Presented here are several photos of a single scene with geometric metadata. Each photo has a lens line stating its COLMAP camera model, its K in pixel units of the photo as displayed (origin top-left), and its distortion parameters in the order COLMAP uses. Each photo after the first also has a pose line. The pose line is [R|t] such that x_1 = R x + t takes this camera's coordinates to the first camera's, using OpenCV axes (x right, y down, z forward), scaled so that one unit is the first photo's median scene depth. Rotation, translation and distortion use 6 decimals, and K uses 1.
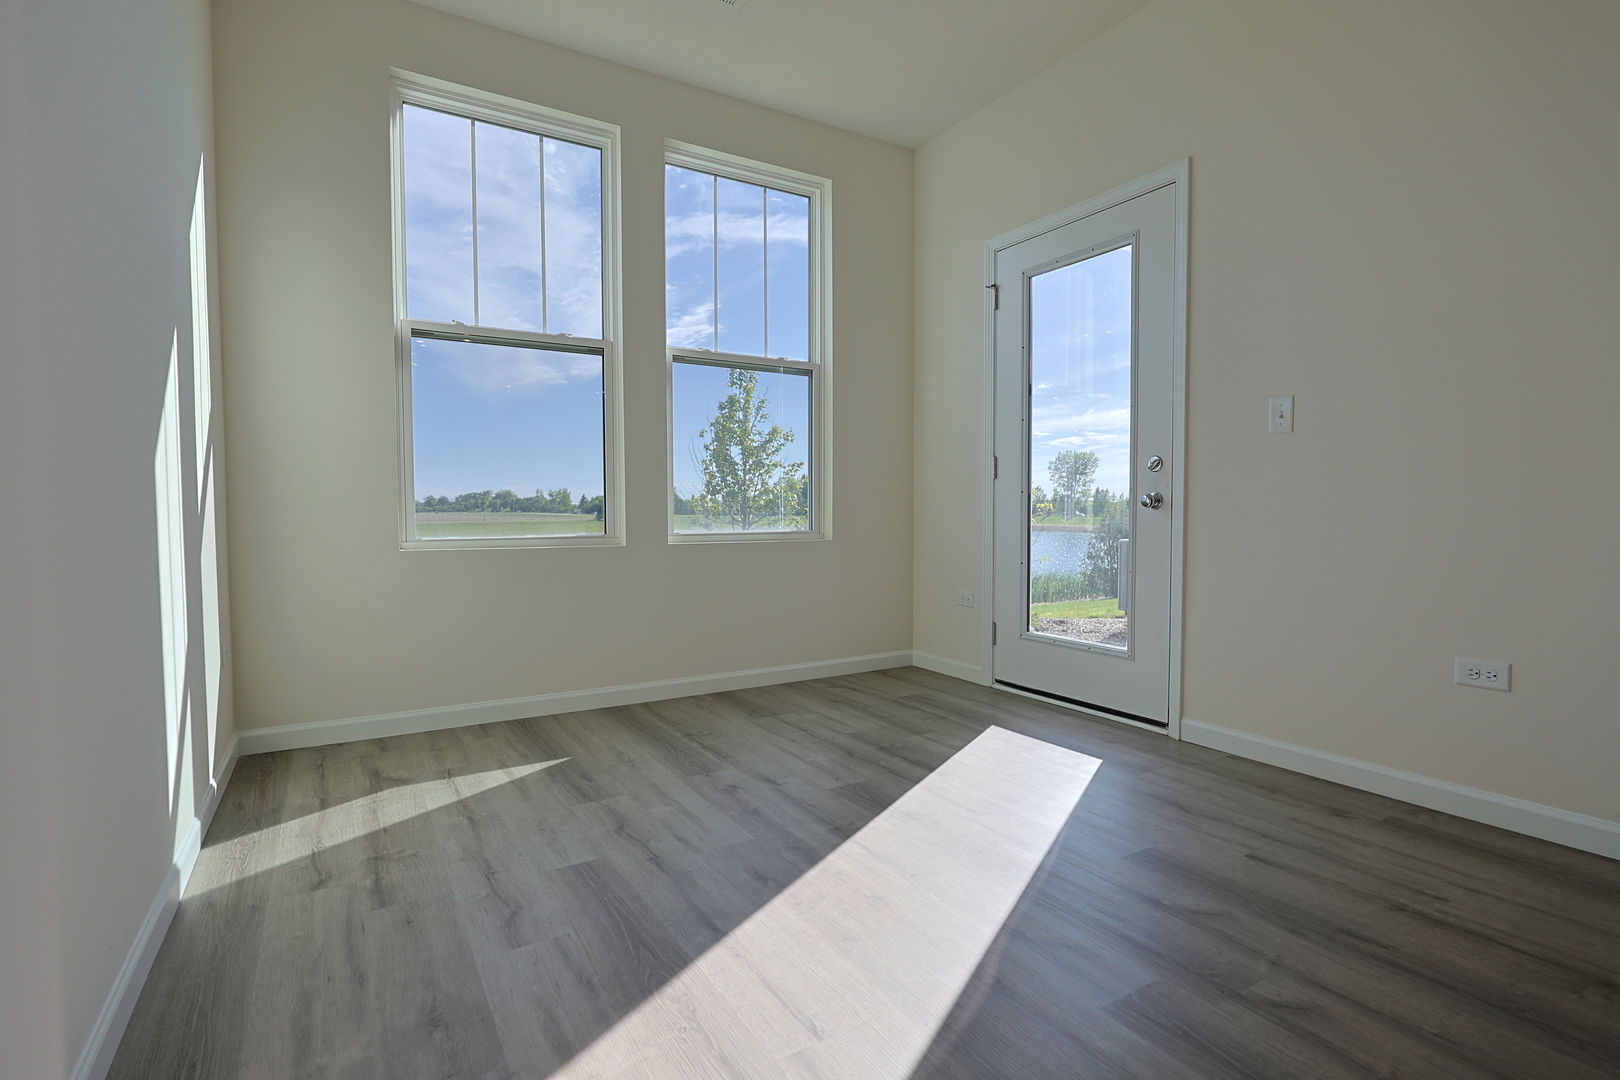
lens RADIAL K [[777.7, 0, 814.9], [0, 777.7, 545.1], [0, 0, 1]] dist [0.000148, 0.000285]
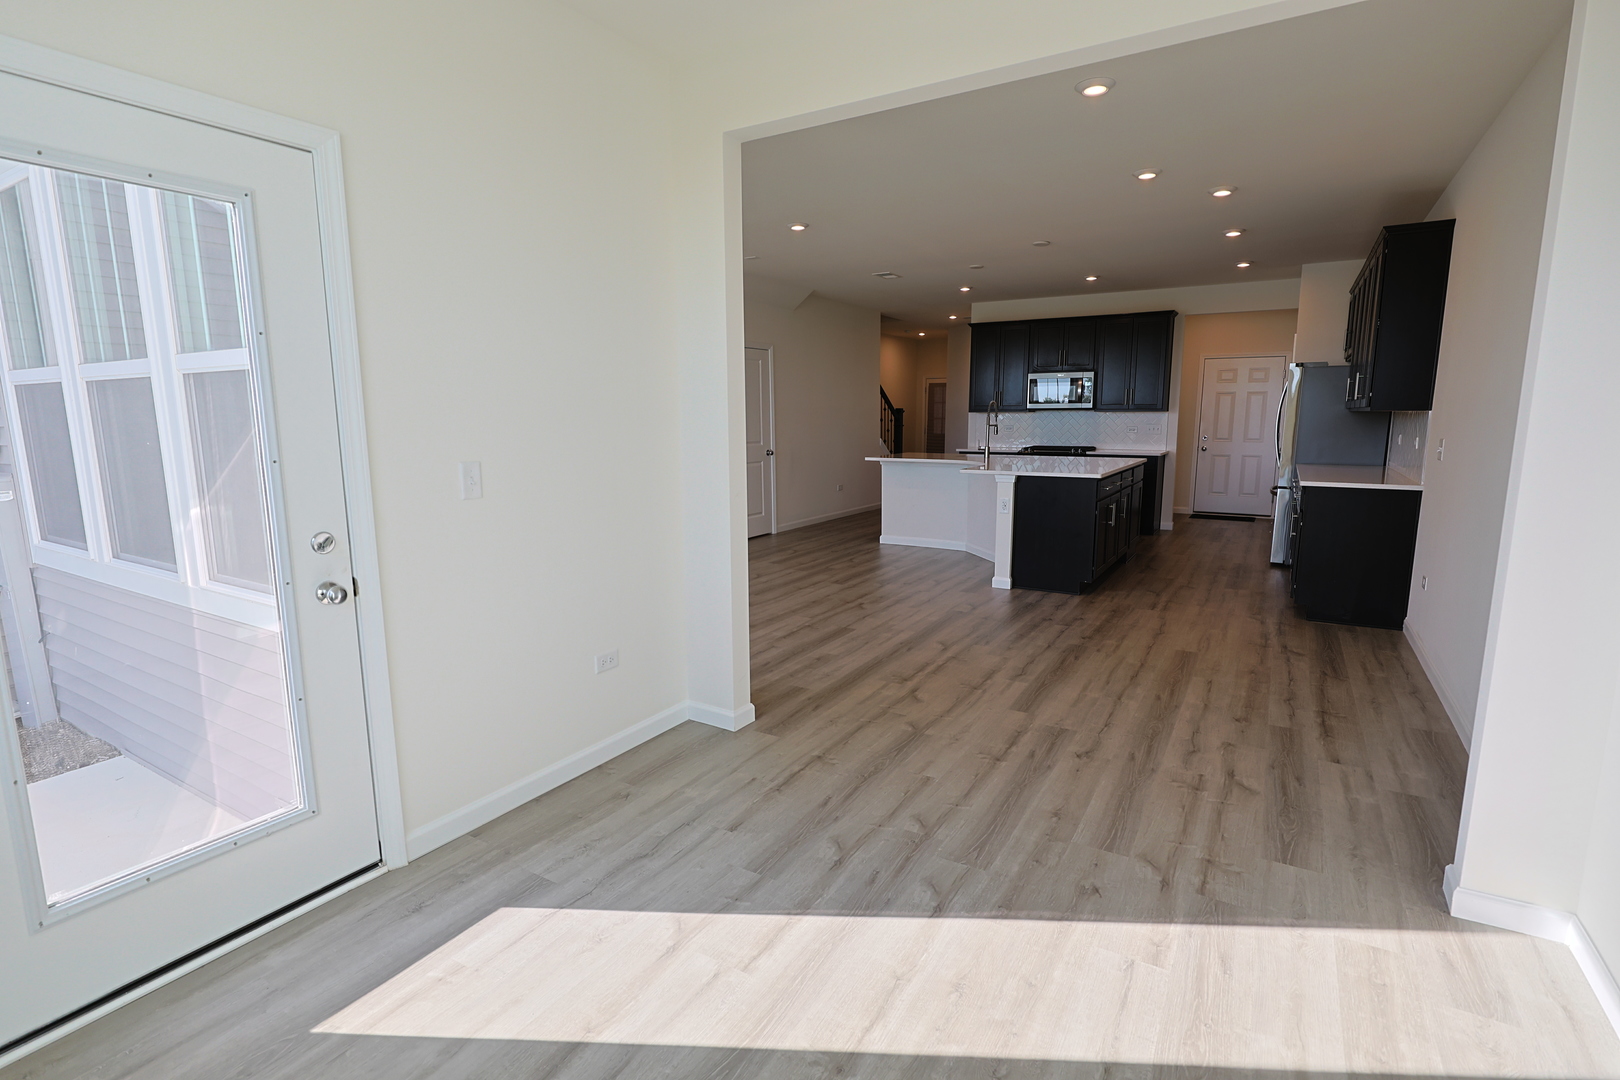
lens RADIAL K [[777.7, 0, 804.7], [0, 777.7, 536.3], [0, 0, 1]] dist [0.000148, 0.000285]
pose [[-0.456128, -0.133831, 0.879793, -0.470644], [0.045126, 0.983877, 0.173060, -0.251094], [-0.888769, 0.118639, -0.442735, 1.070973]]
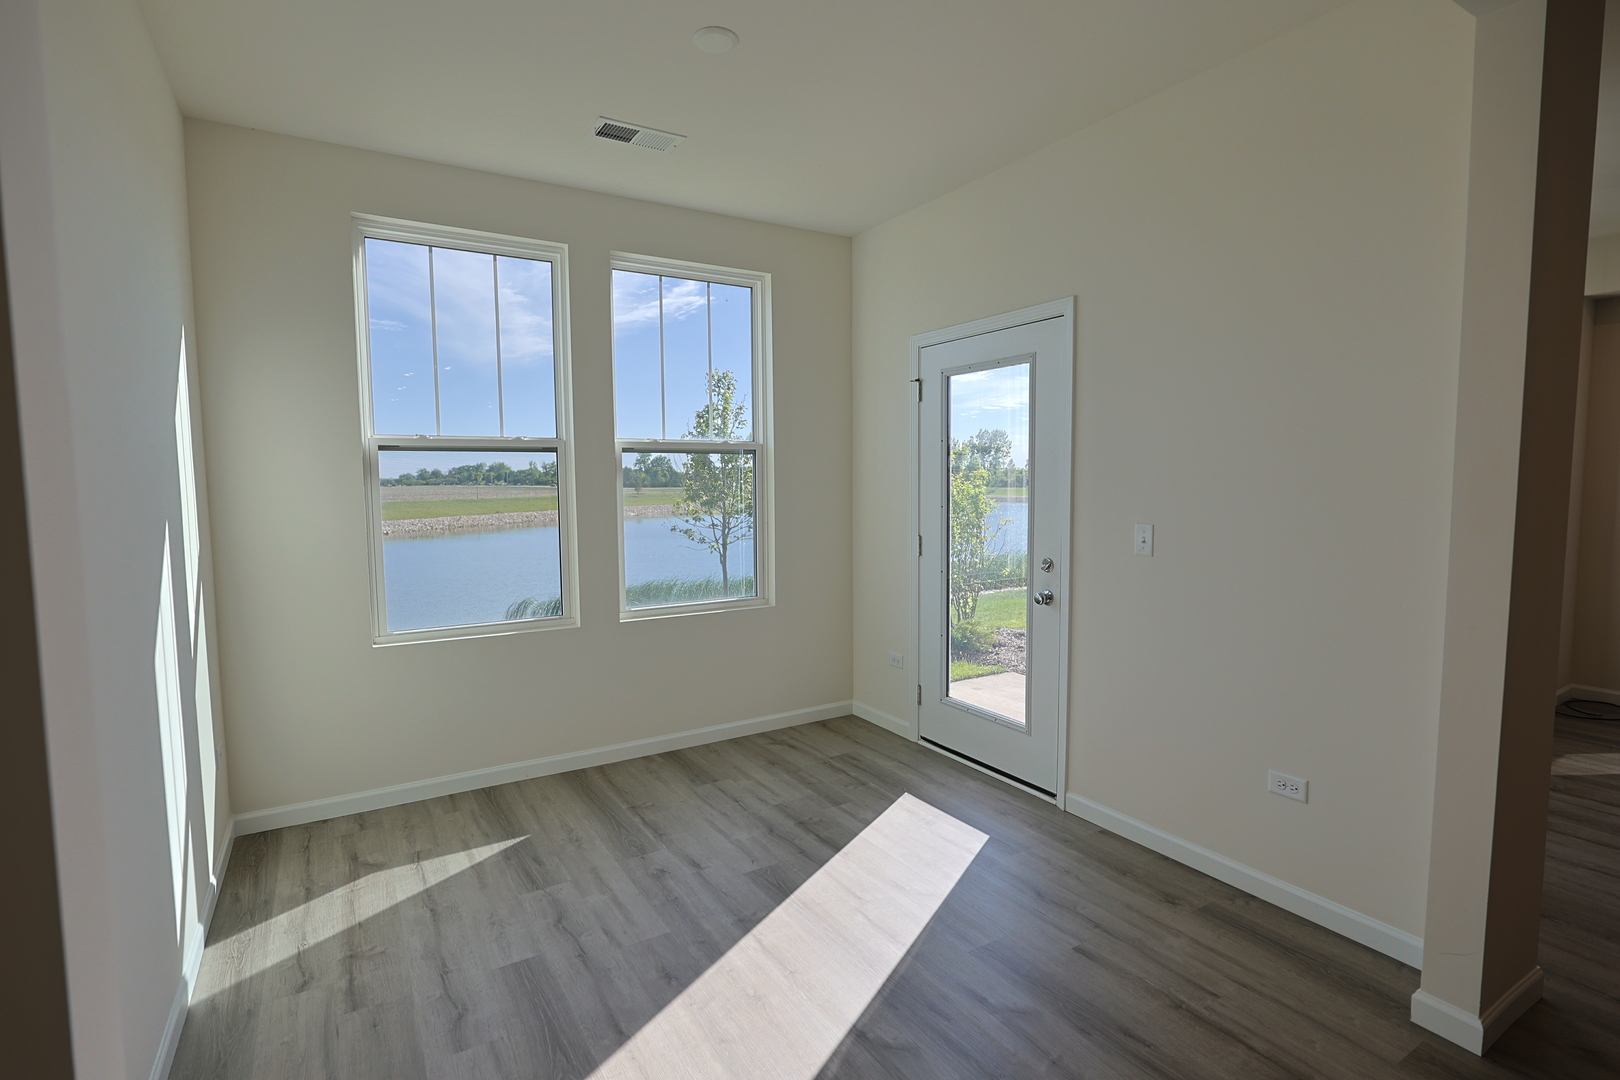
lens RADIAL K [[777.7, 0, 813.1], [0, 777.7, 547.2], [0, 0, 1]] dist [0.000148, 0.000285]
pose [[0.999976, -0.005939, 0.003504, 0.112237], [0.005794, 0.999177, 0.040154, -0.205143], [-0.003739, -0.040132, 0.999187, -0.134236]]
